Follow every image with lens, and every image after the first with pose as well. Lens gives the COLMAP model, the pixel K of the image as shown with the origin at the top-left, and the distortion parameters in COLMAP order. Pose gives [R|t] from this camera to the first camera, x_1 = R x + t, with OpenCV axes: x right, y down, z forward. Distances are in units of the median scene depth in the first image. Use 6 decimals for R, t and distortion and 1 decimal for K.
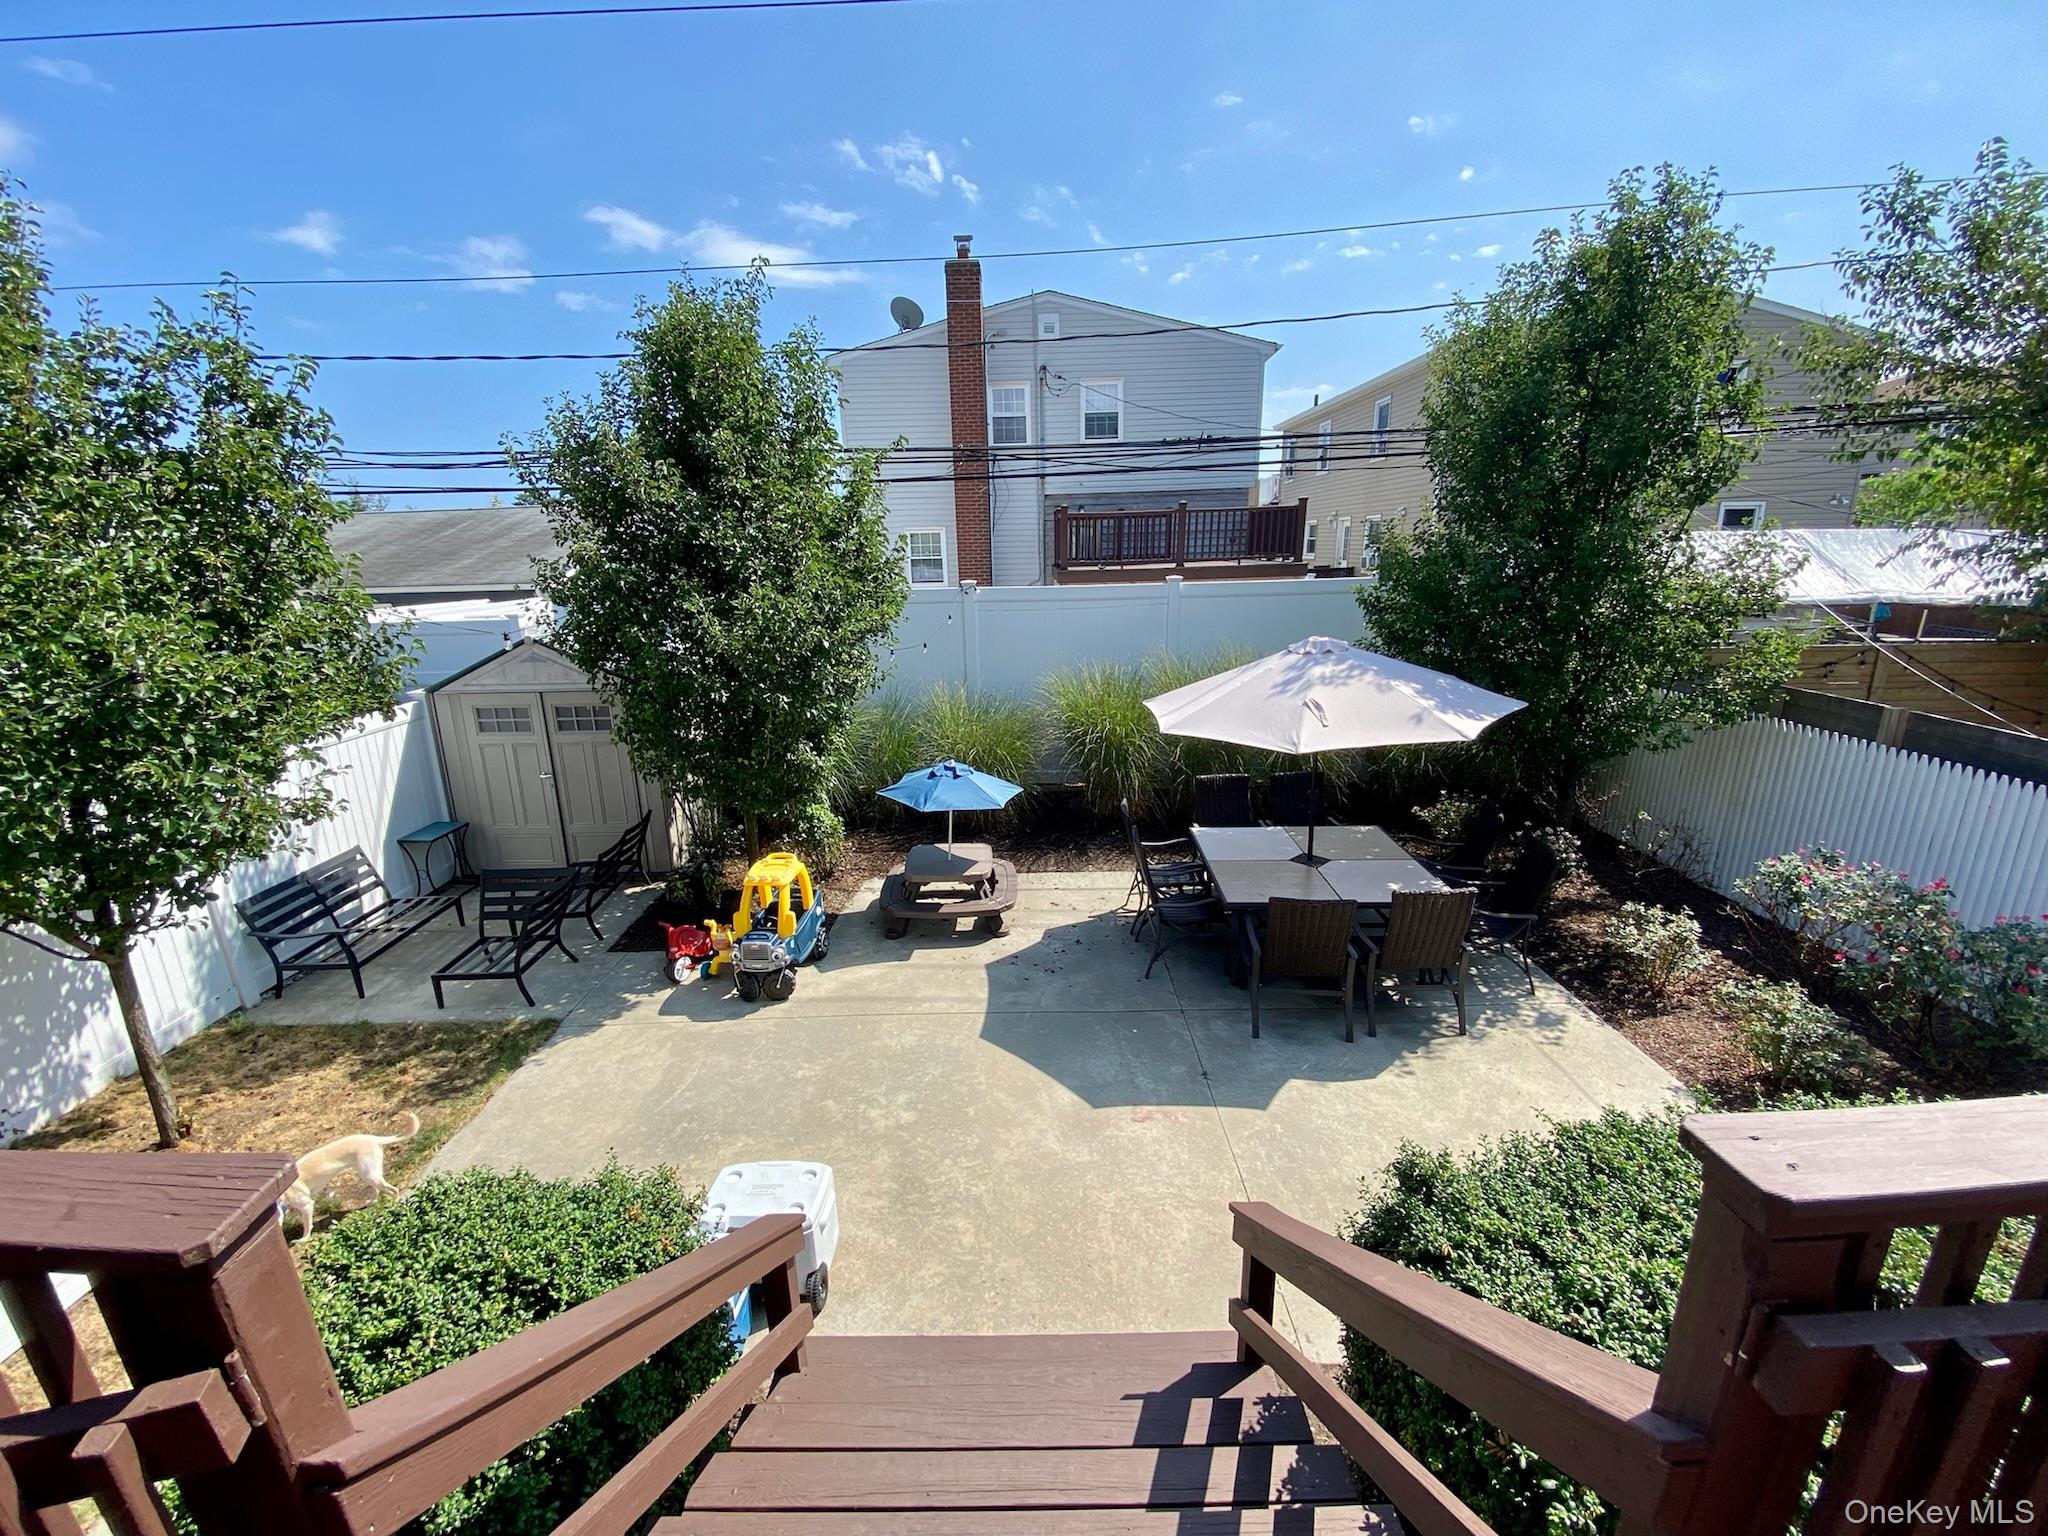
lens RADIAL K [[830.3, 0, 1021.8], [0, 830.3, 781.4], [0, 0, 1]] dist [-0.007834, -0.006659]
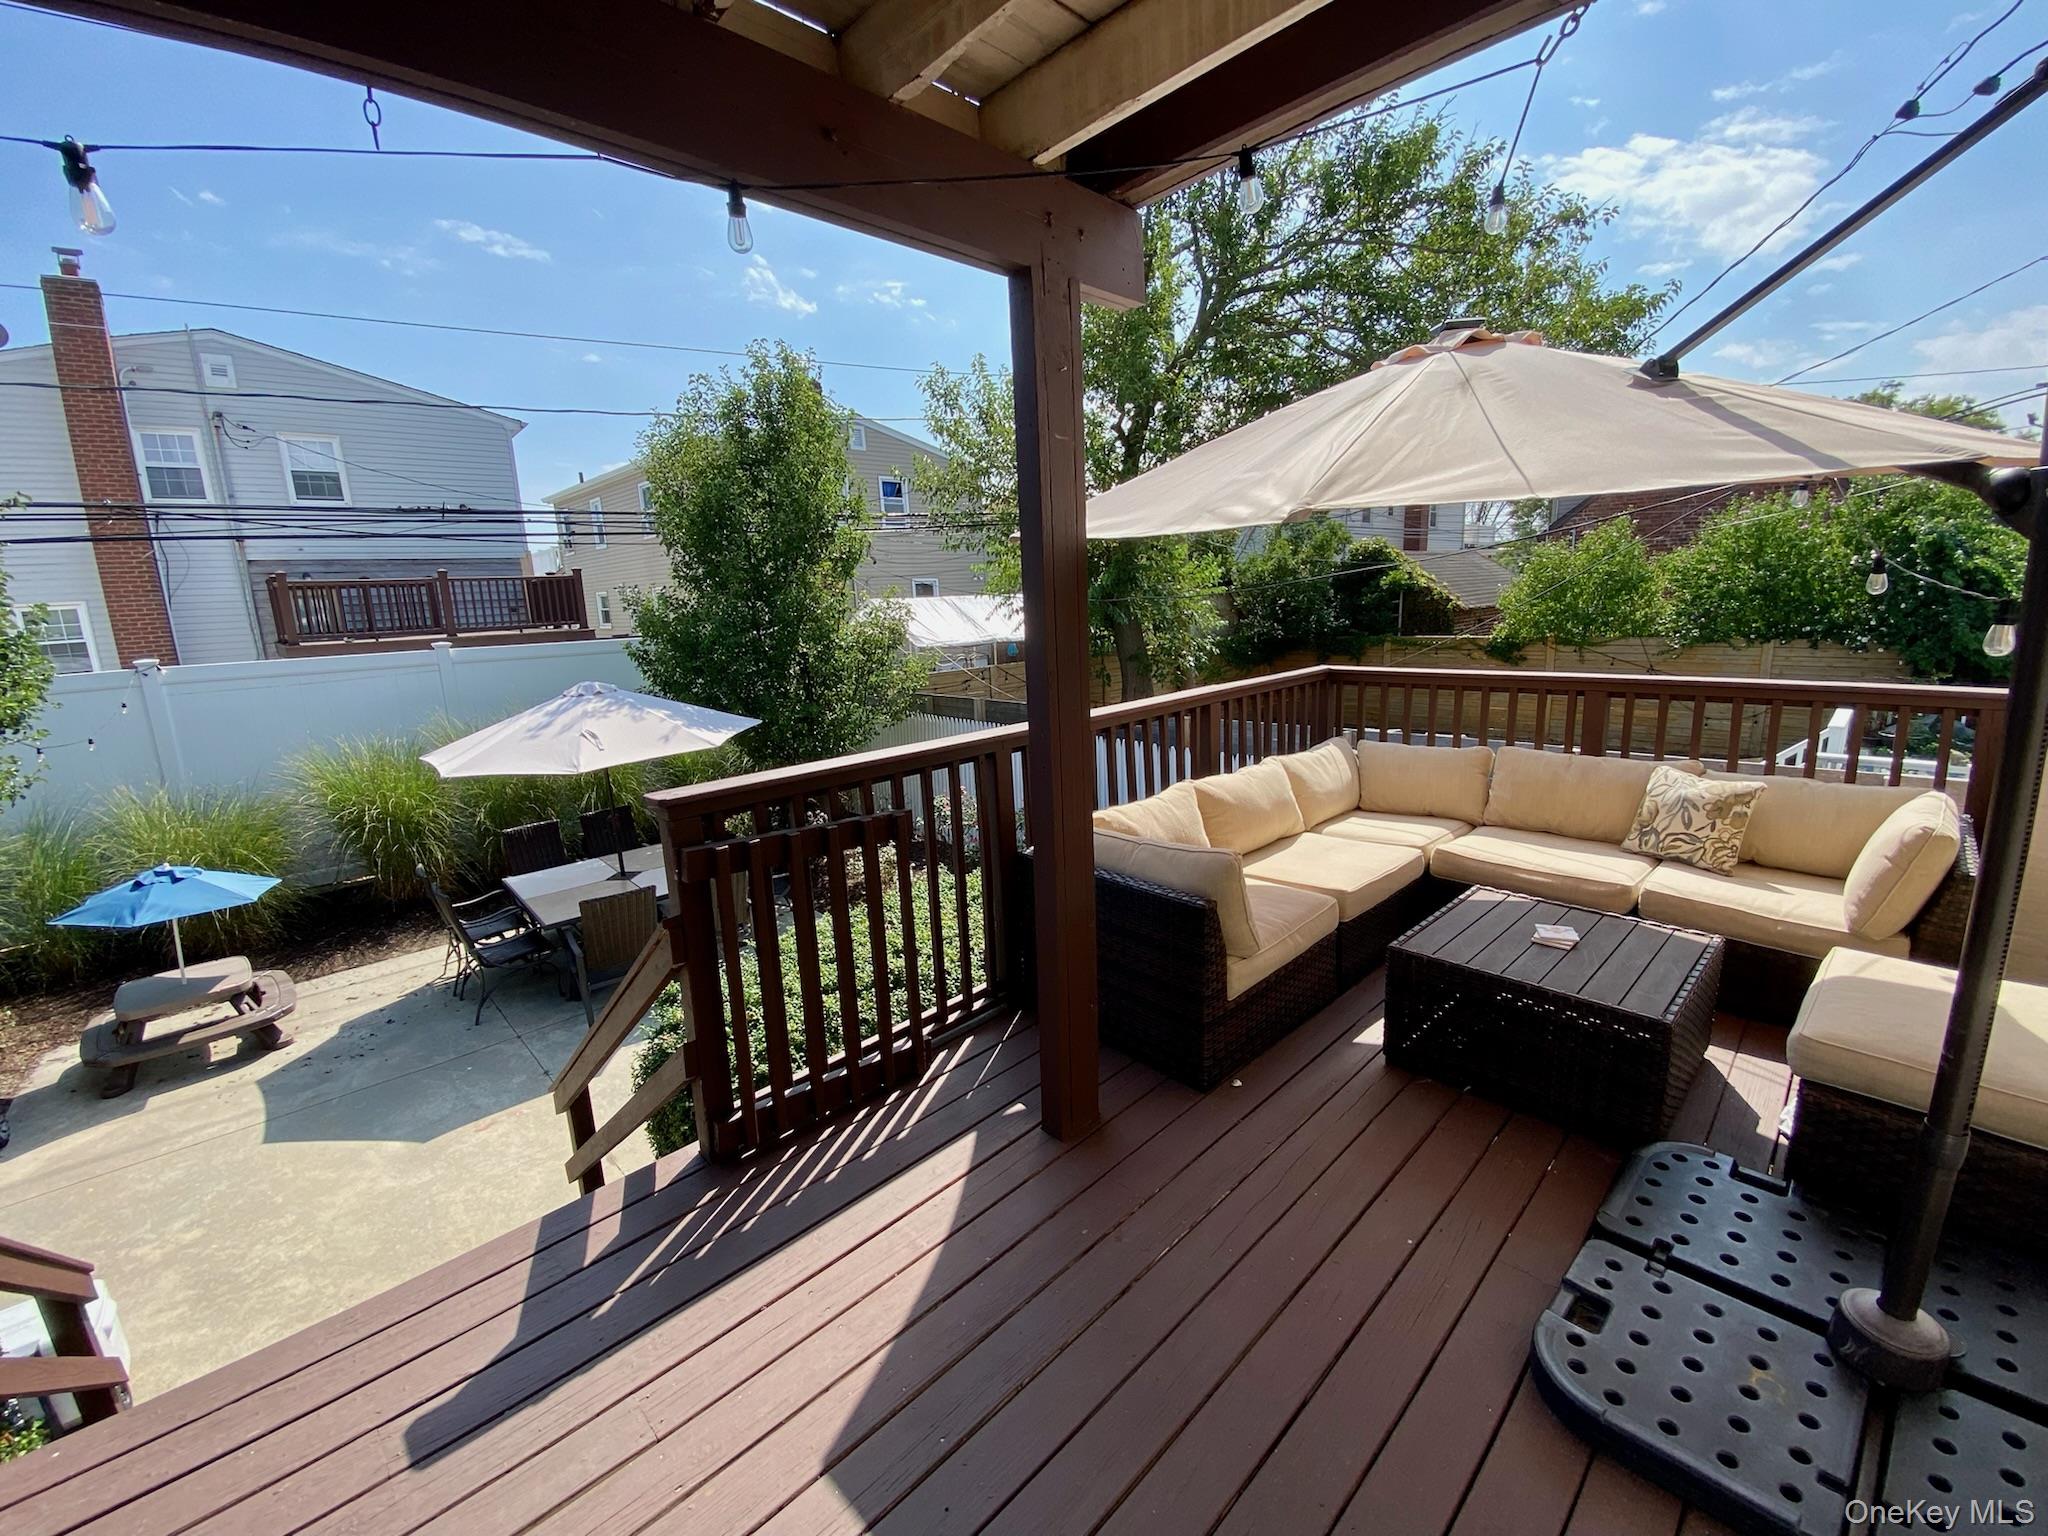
lens RADIAL K [[830.3, 0, 1030.9], [0, 830.3, 782.9], [0, 0, 1]] dist [-0.007834, -0.006659]
pose [[0.716115, -0.150998, 0.681454, -0.005925], [0.206725, 0.978399, -0.000444, 0.069823], [-0.666667, 0.141191, 0.731861, -0.185329]]
